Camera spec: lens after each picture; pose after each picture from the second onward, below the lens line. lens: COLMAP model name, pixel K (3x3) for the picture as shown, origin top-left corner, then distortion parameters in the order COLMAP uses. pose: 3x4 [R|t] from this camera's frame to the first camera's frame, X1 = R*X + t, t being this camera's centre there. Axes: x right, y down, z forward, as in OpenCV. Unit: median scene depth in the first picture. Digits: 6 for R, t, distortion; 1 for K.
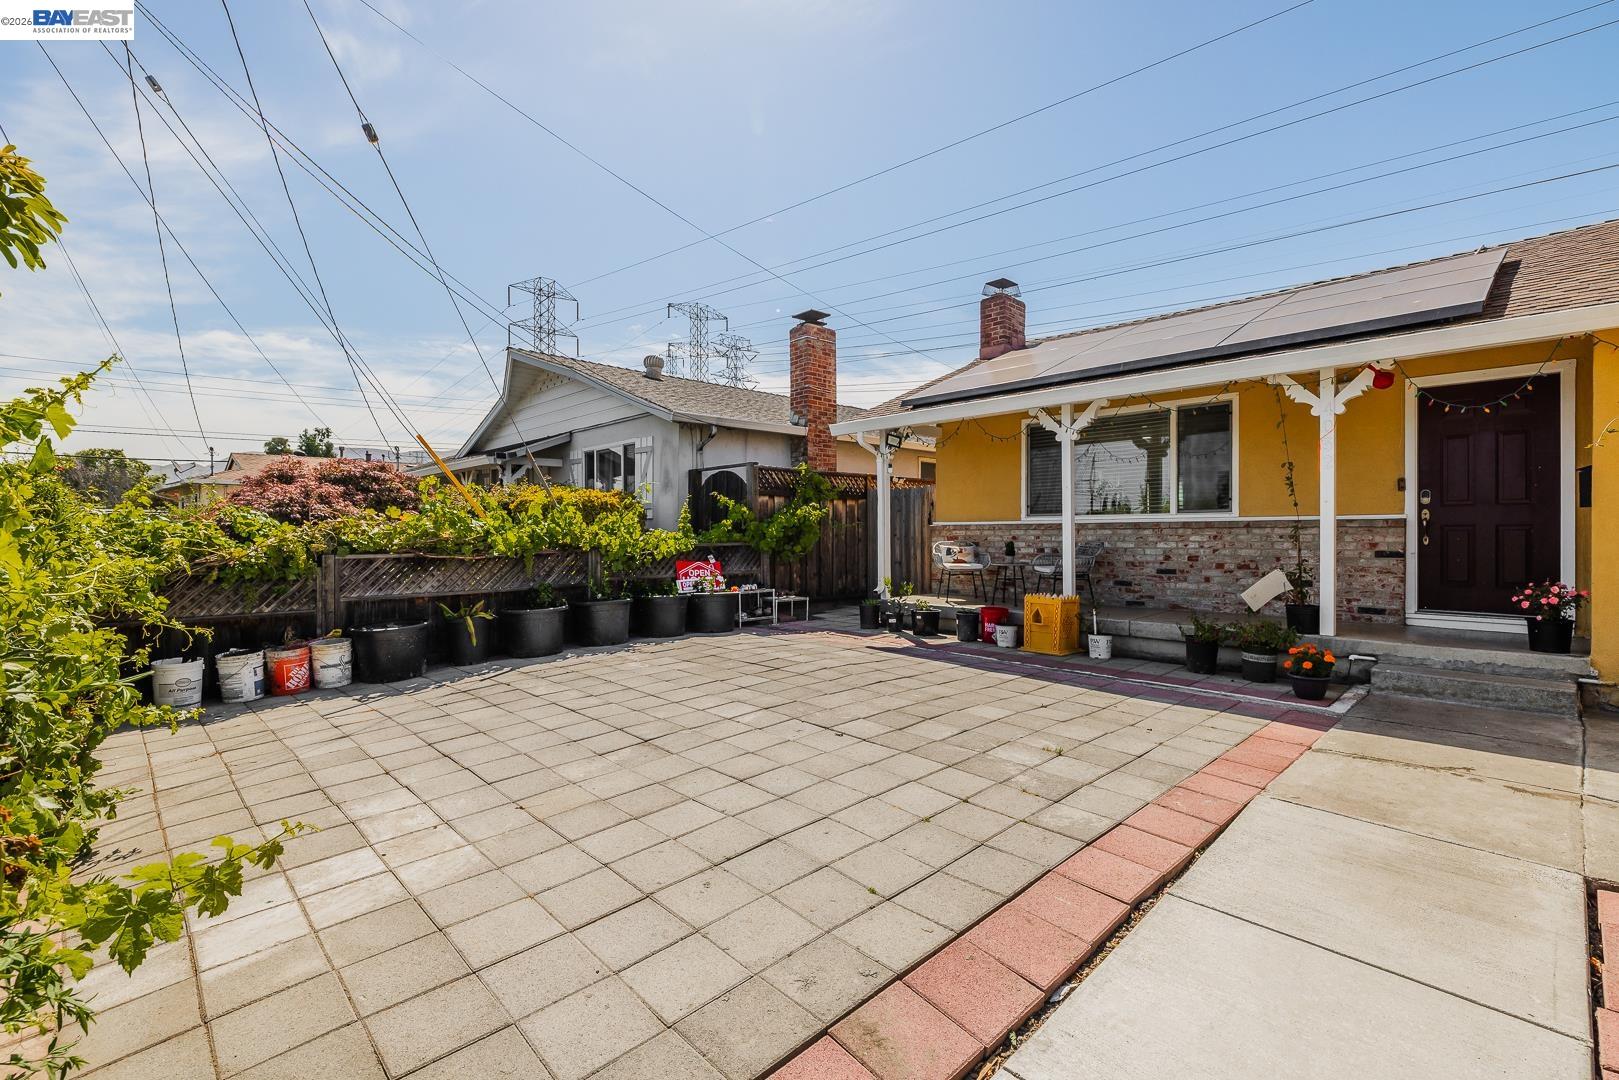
lens RADIAL K [[718.8, 0, 802.1], [0, 718.8, 537.2], [0, 0, 1]] dist [0.005567, 0.000036]
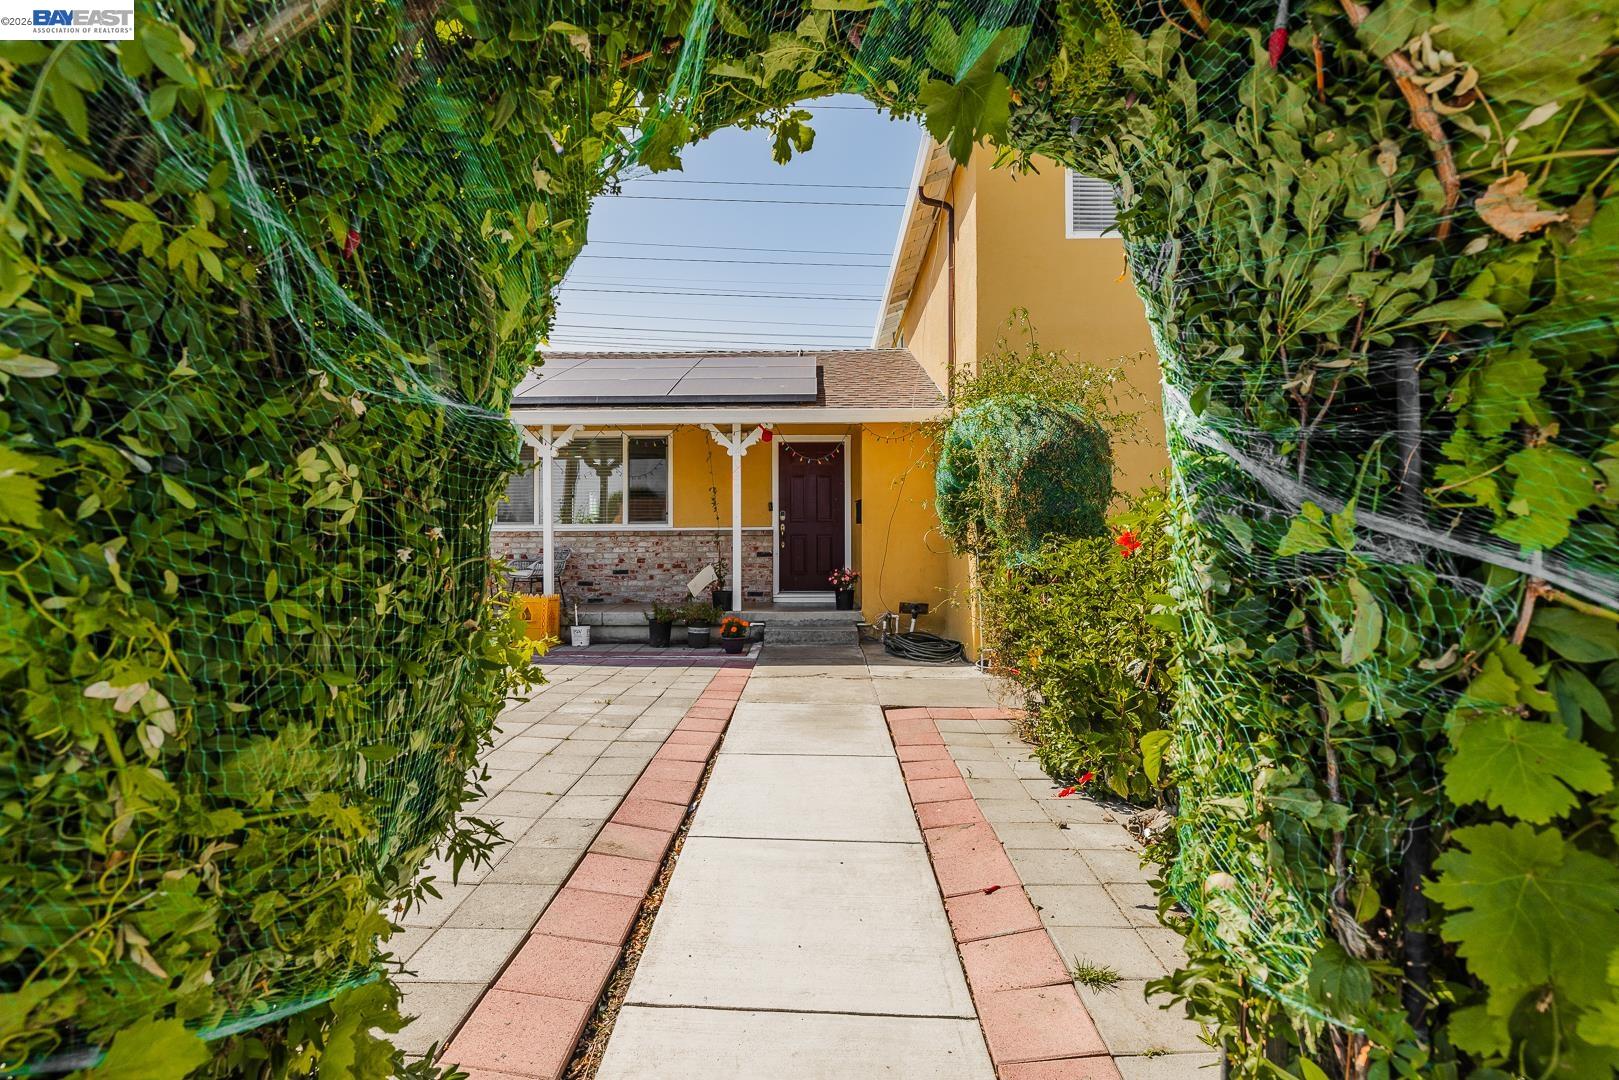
lens RADIAL K [[746.0, 0, 798.8], [0, 746.0, 540.5], [0, 0, 1]] dist [-0.001437, 0.000015]
pose [[0.707613, 0.004175, 0.706588, -0.200379], [0.006045, 0.999910, -0.011961, 0.014312], [-0.706574, 0.012735, 0.707524, -0.112908]]
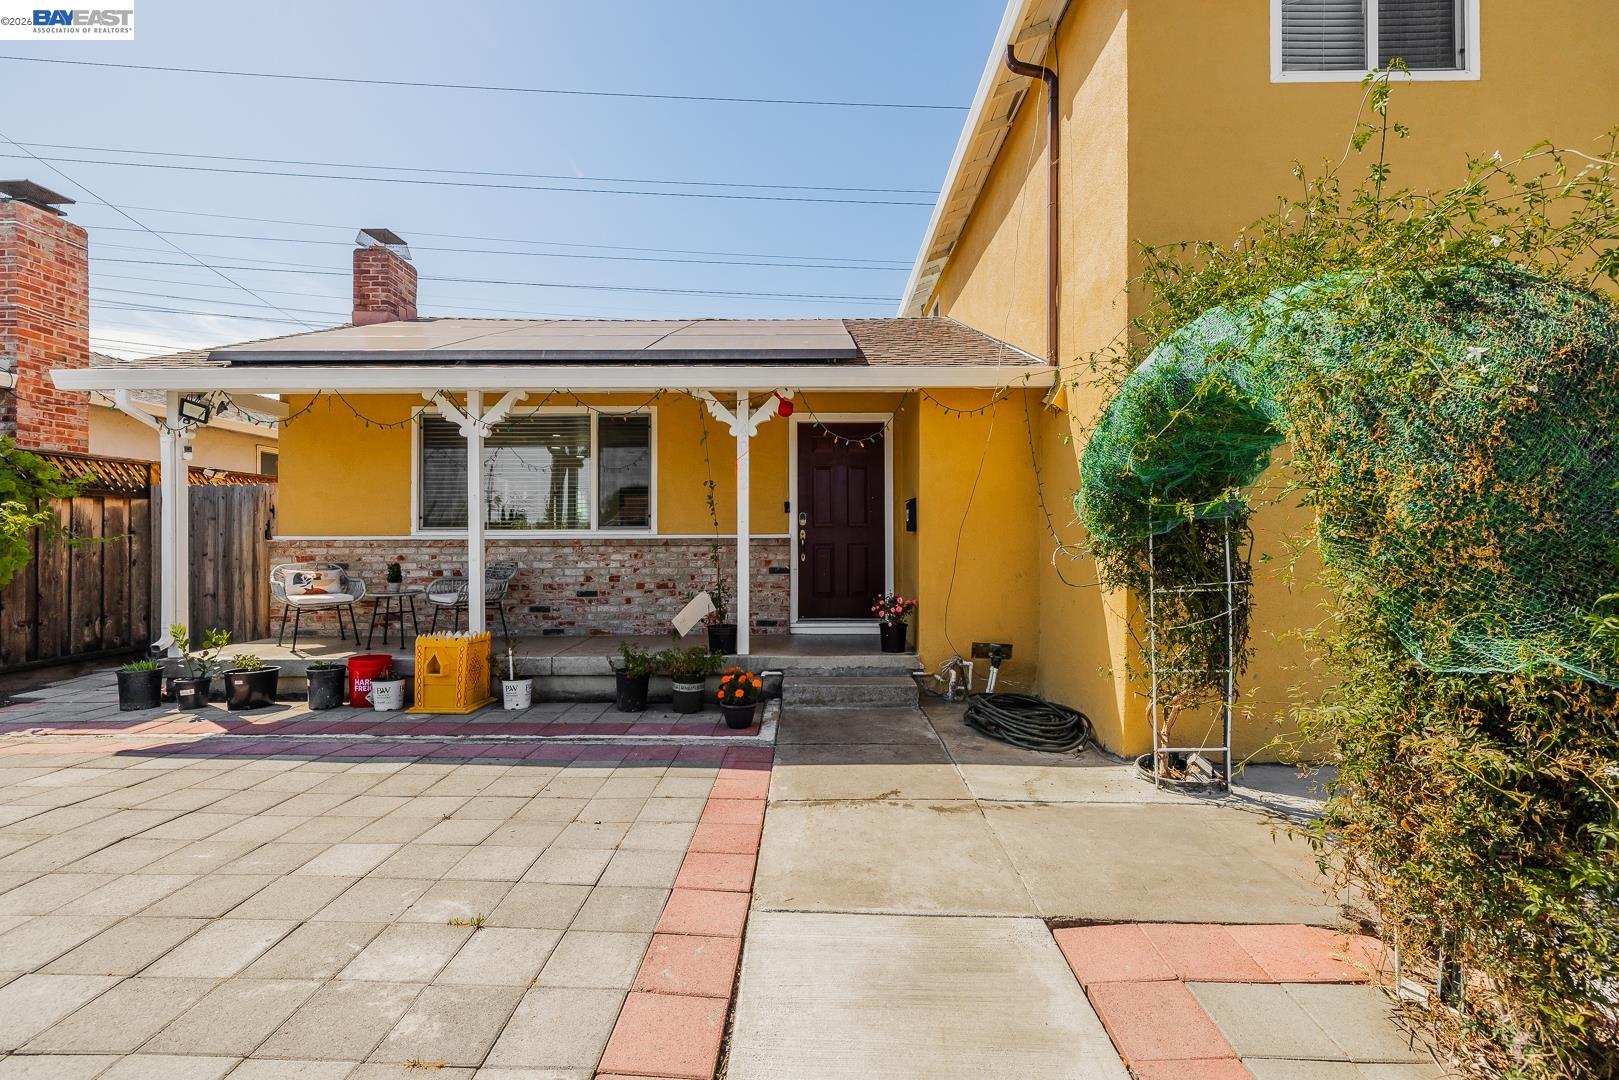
lens RADIAL K [[718.8, 0, 814.3], [0, 718.8, 535.1], [0, 0, 1]] dist [0.005567, 0.000036]
pose [[0.691961, 0.007315, 0.721897, 0.062822], [0.005384, 0.999869, -0.015292, -0.013039], [-0.721914, 0.014468, 0.691831, 0.206781]]
